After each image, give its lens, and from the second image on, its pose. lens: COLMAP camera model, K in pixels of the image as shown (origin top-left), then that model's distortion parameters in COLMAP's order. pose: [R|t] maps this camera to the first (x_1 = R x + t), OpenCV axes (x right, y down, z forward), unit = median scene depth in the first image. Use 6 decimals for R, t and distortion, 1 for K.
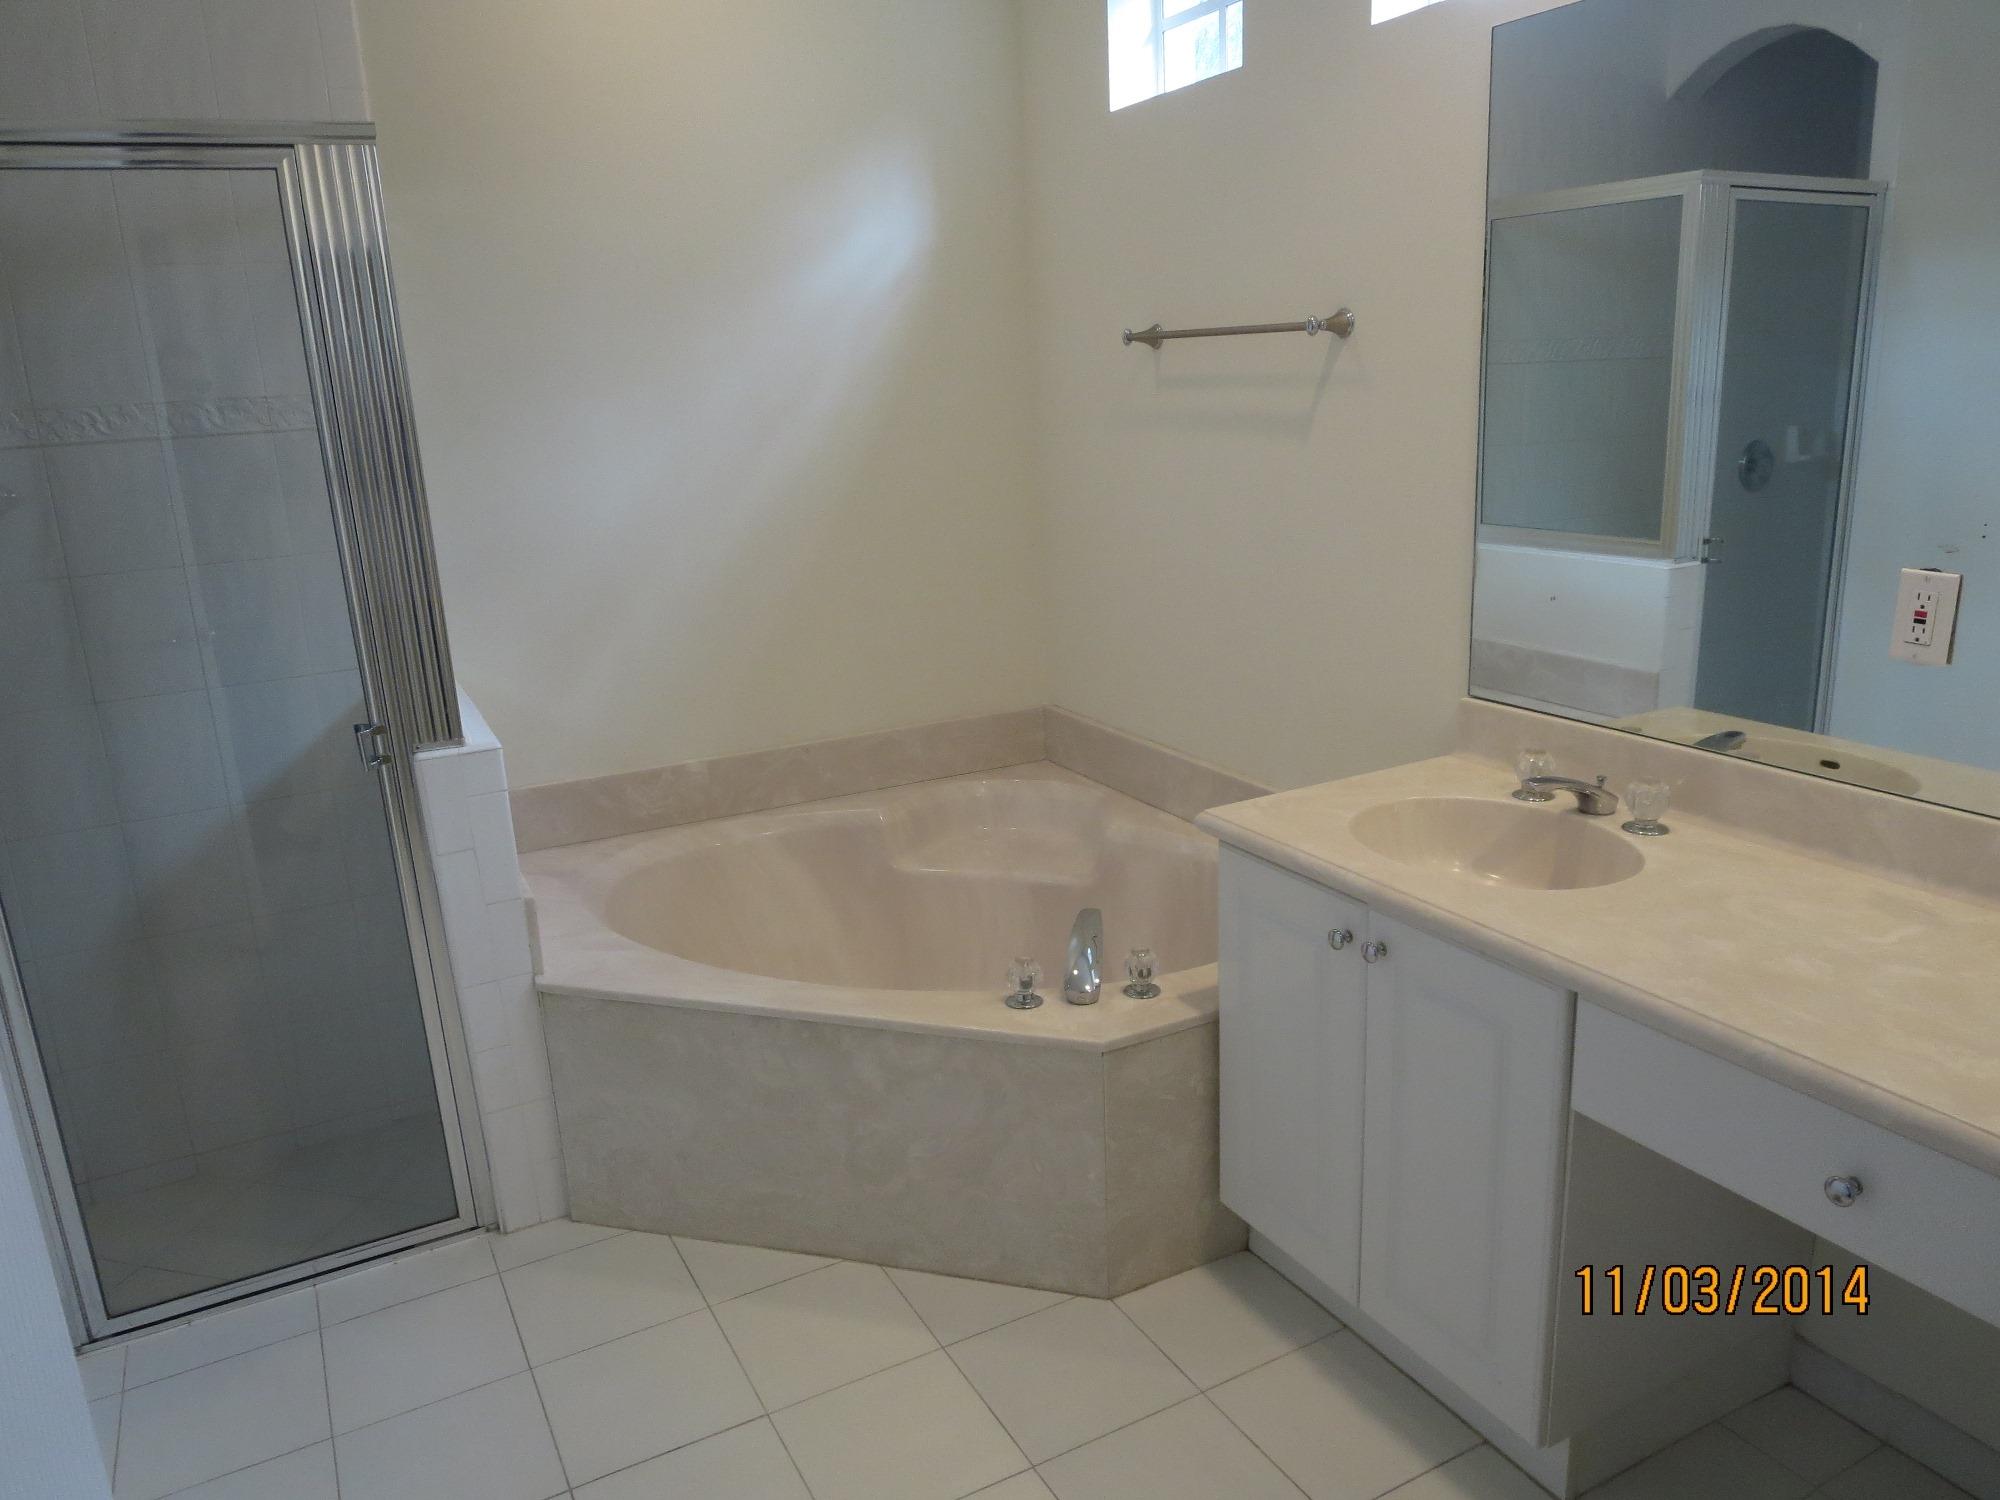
lens RADIAL K [[1430.3, 0, 1000.0], [0, 1430.3, 750.0], [0, 0, 1]] dist [-0.019673, -0.000108]
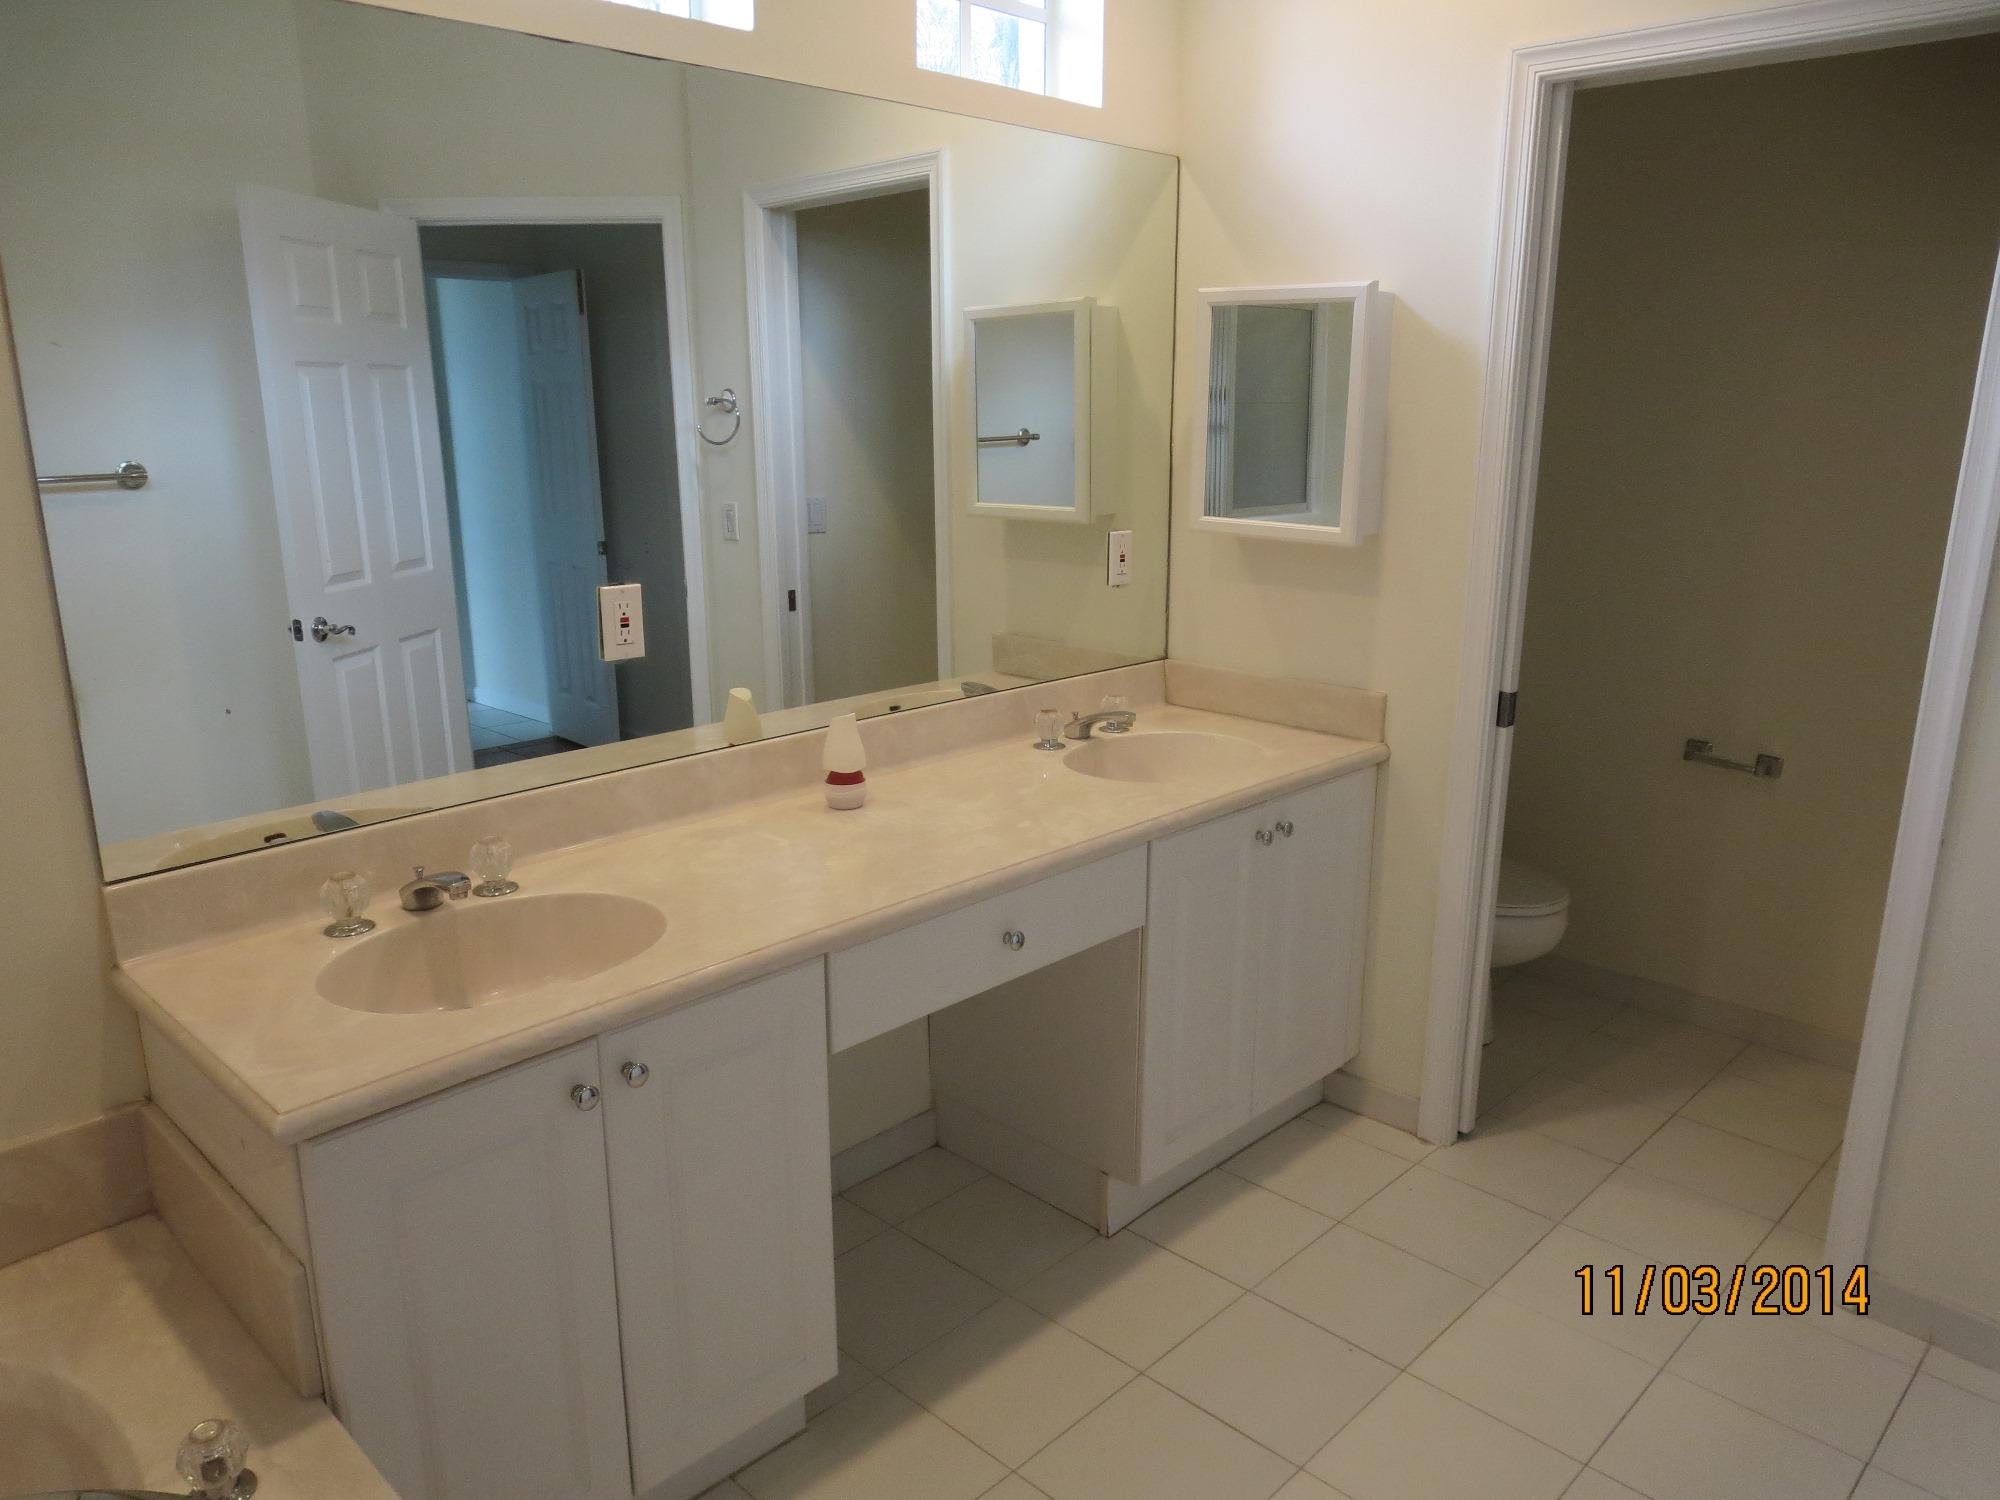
lens RADIAL K [[1430.3, 0, 1000.0], [0, 1430.3, 750.0], [0, 0, 1]] dist [-0.019673, -0.000108]
pose [[-0.300639, -0.181977, 0.936216, -0.474606], [0.267312, 0.926206, 0.265871, -0.173115], [-0.915511, 0.330193, -0.229809, 0.753854]]
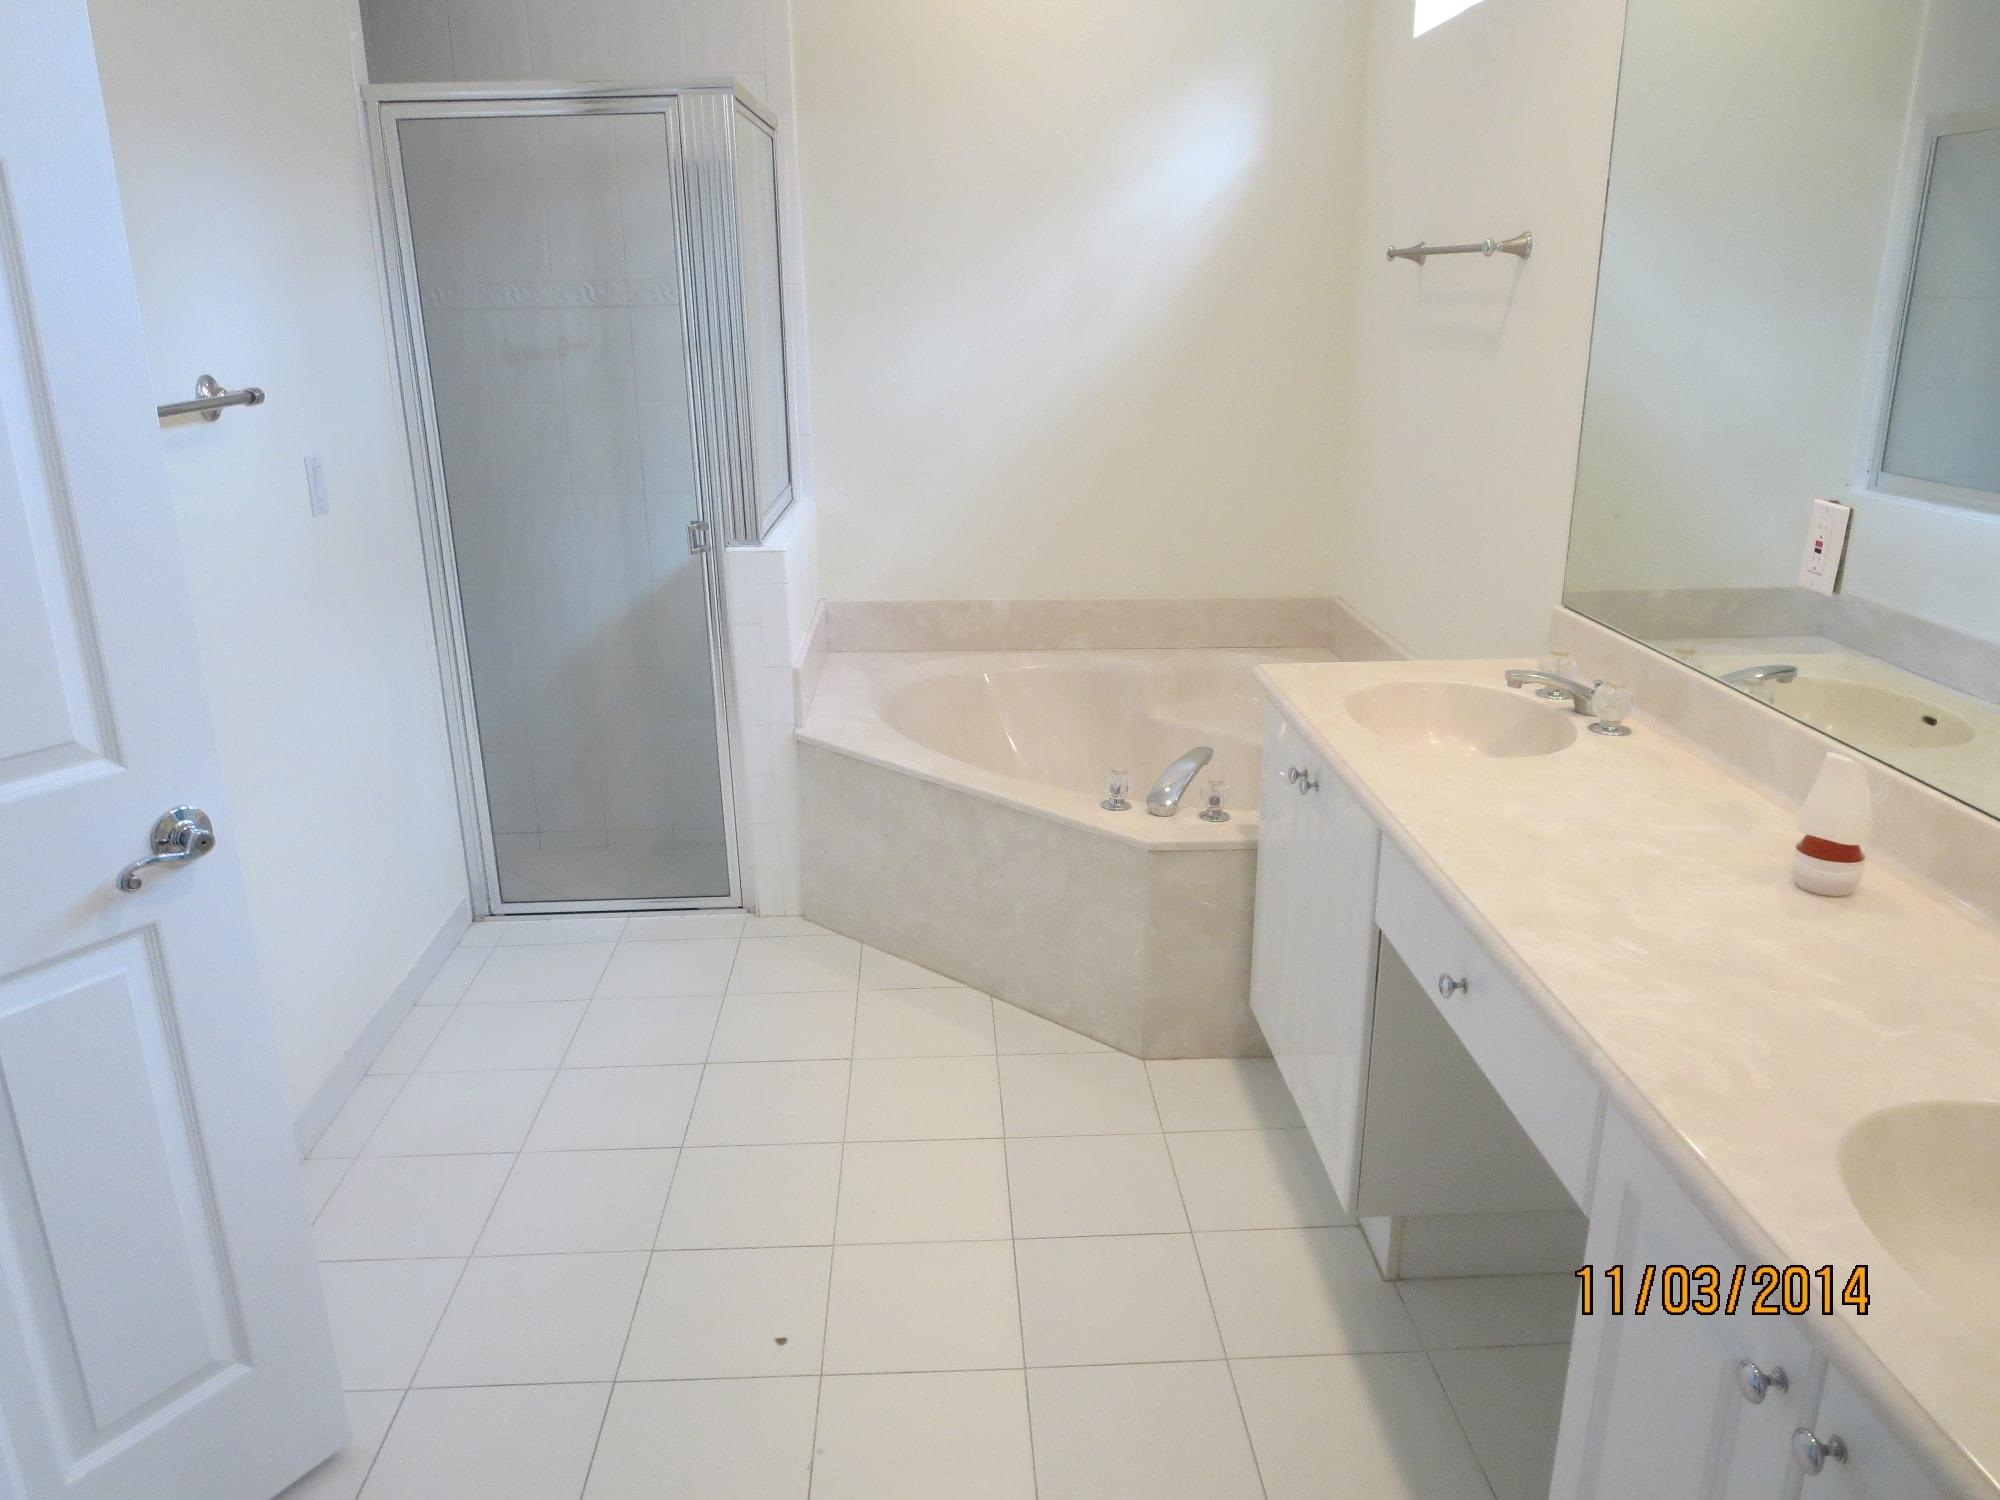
lens RADIAL K [[1435.7, 0, 1000.0], [0, 1435.7, 750.0], [0, 0, 1]] dist [-0.001588, -0.065506]
pose [[0.901767, 0.165876, -0.399125, 0.403954], [-0.141407, 0.985832, 0.090221, 0.032799], [0.408436, -0.024919, 0.912447, -0.151619]]
